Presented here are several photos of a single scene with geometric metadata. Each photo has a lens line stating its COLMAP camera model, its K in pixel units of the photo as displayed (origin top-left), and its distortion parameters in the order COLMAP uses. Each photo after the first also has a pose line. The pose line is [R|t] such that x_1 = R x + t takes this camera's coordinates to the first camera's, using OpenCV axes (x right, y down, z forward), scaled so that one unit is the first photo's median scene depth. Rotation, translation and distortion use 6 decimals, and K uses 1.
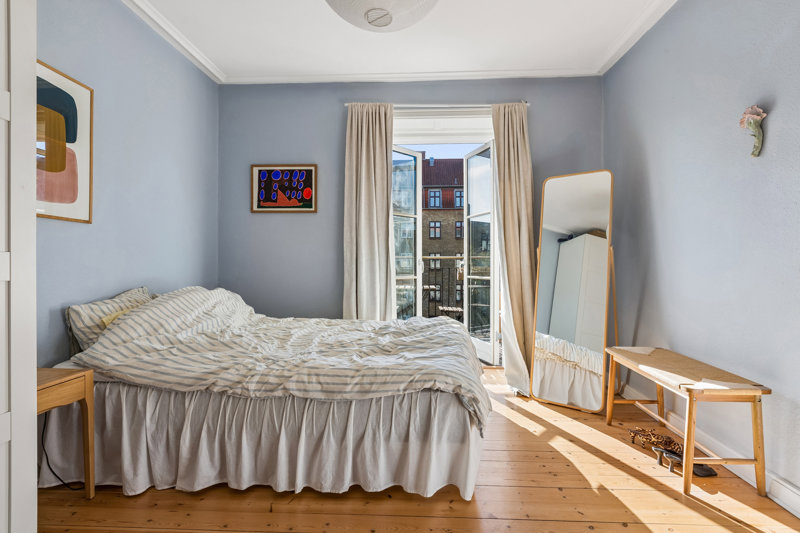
lens RADIAL K [[394.2, 0, 404.7], [0, 394.2, 265.7], [0, 0, 1]] dist [-0.000194, -0.002486]
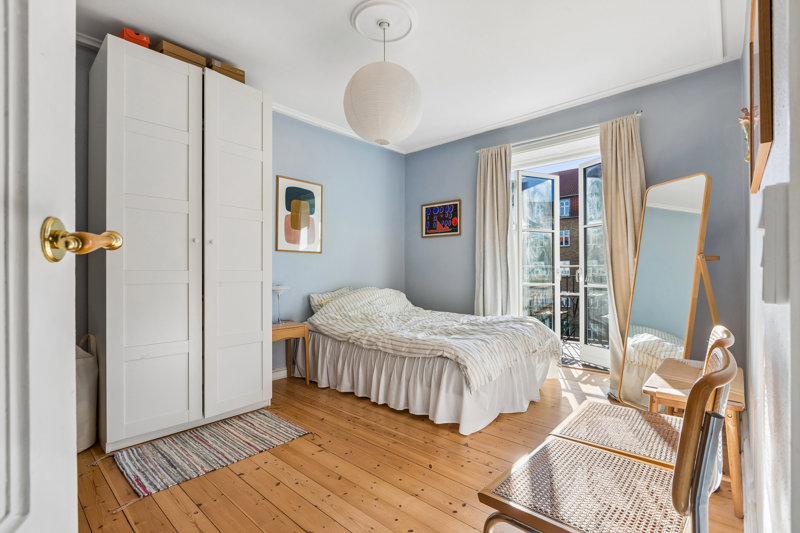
lens RADIAL K [[369.8, 0, 400.4], [0, 369.8, 269.7], [0, 0, 1]] dist [-0.008961, -0.000382]
pose [[0.770548, -0.006654, -0.637348, 0.689567], [0.001985, 0.999966, -0.008040, -0.009977], [0.637379, 0.004930, 0.770534, -0.173196]]
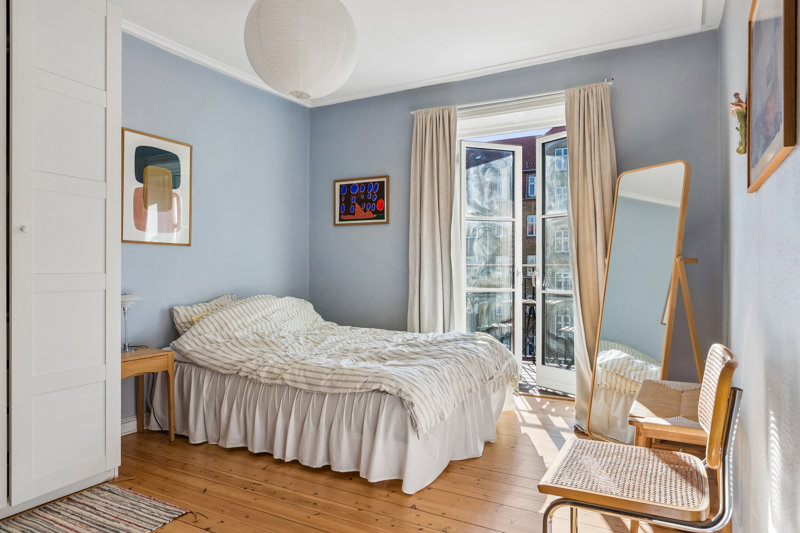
lens RADIAL K [[510.5, 0, 401.2], [0, 510.5, 268.6], [0, 0, 1]] dist [-0.006589, 0.000526]
pose [[0.894273, -0.000078, -0.447522, 0.626146], [-0.001491, 0.999994, -0.003155, -0.026510], [0.447520, 0.003489, 0.894267, -0.231940]]
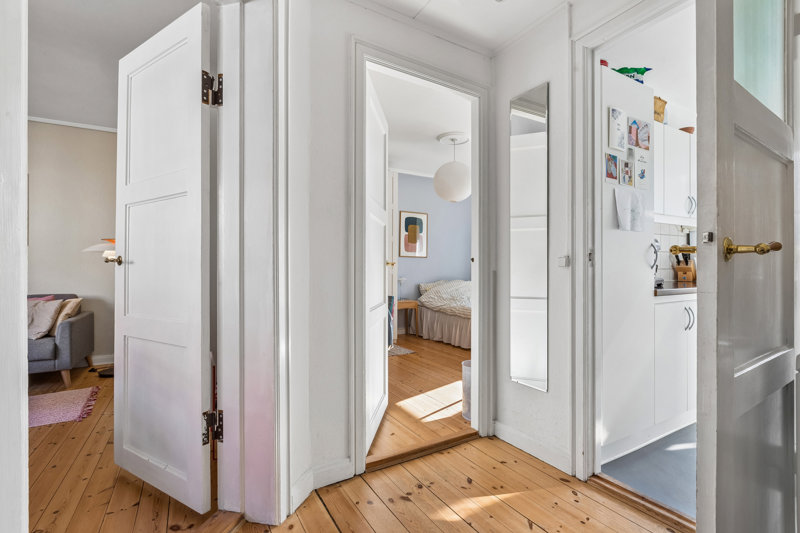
lens RADIAL K [[369.8, 0, 399.8], [0, 369.8, 267.4], [0, 0, 1]] dist [-0.008961, -0.000382]
pose [[0.530881, -0.007486, -0.847413, 1.550614], [-0.006027, 0.999902, -0.012609, 0.005801], [0.847425, 0.011801, 0.530784, -0.718276]]
